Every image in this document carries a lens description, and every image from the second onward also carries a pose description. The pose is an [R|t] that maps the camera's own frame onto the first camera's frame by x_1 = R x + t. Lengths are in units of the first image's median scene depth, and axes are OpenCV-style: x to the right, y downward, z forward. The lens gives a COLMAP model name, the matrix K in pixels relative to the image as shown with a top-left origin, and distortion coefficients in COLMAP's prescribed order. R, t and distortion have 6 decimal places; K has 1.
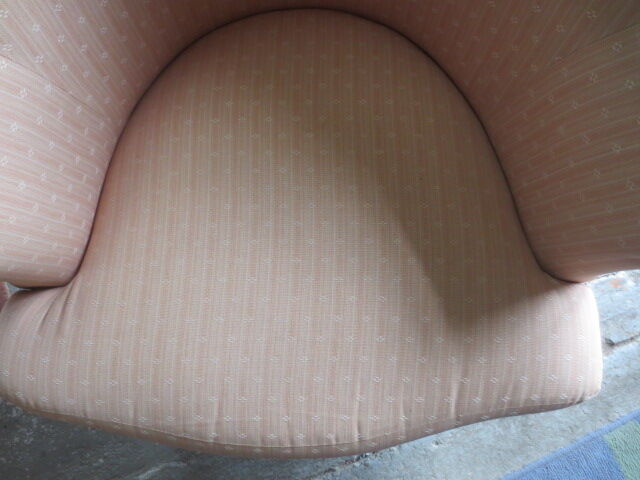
lens RADIAL K [[458.3, 0, 319.8], [0, 458.3, 239.5], [0, 0, 1]] dist [-0.022302, -0.002620]
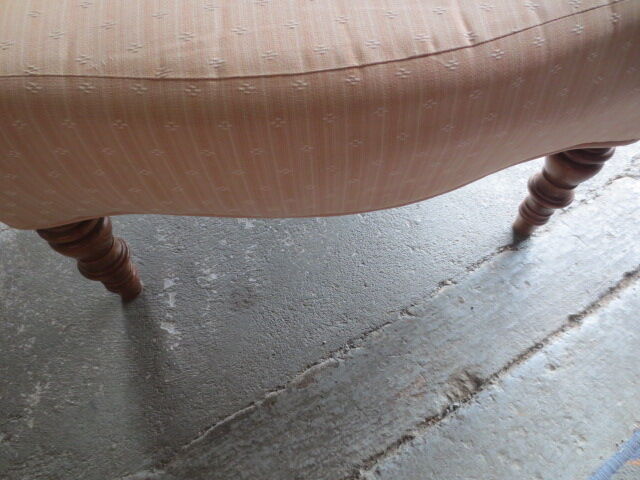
lens RADIAL K [[458.3, 0, 319.9], [0, 458.3, 239.0], [0, 0, 1]] dist [-0.022302, -0.002620]
pose [[0.985764, -0.139129, 0.094408, -0.110783], [0.165819, 0.897356, -0.408970, 0.498763], [-0.027818, 0.418803, 0.907651, 0.339703]]
